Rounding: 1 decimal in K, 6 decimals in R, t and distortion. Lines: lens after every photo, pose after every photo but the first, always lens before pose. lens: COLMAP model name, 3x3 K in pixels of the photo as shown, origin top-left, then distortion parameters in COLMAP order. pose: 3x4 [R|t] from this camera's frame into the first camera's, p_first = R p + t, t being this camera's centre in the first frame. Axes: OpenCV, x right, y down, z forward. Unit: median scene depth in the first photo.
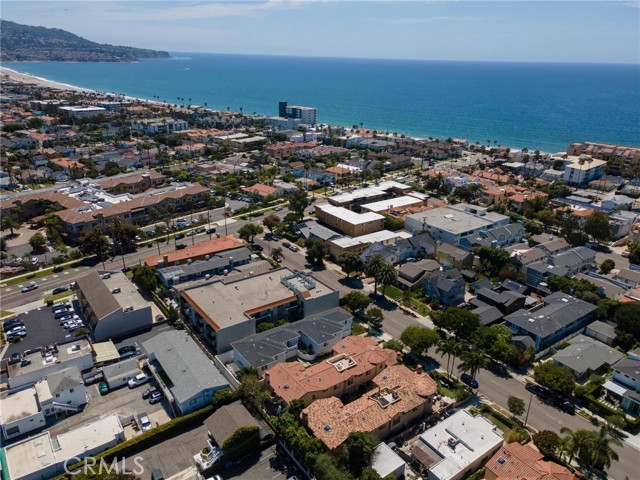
lens RADIAL K [[477.6, 0, 318.4], [0, 477.6, 207.1], [0, 0, 1]] dist [0.040030, 0.005812]
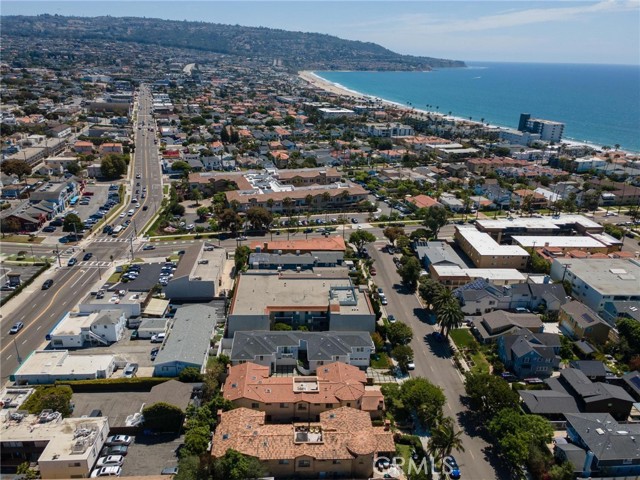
lens RADIAL K [[487.1, 0, 320.5], [0, 487.1, 210.7], [0, 0, 1]] dist [0.039017, 0.003911]
pose [[0.841246, 0.161697, -0.515906, 0.264448], [-0.170520, 0.984878, 0.030632, -0.018154], [0.513057, 0.062203, 0.856098, 0.103949]]
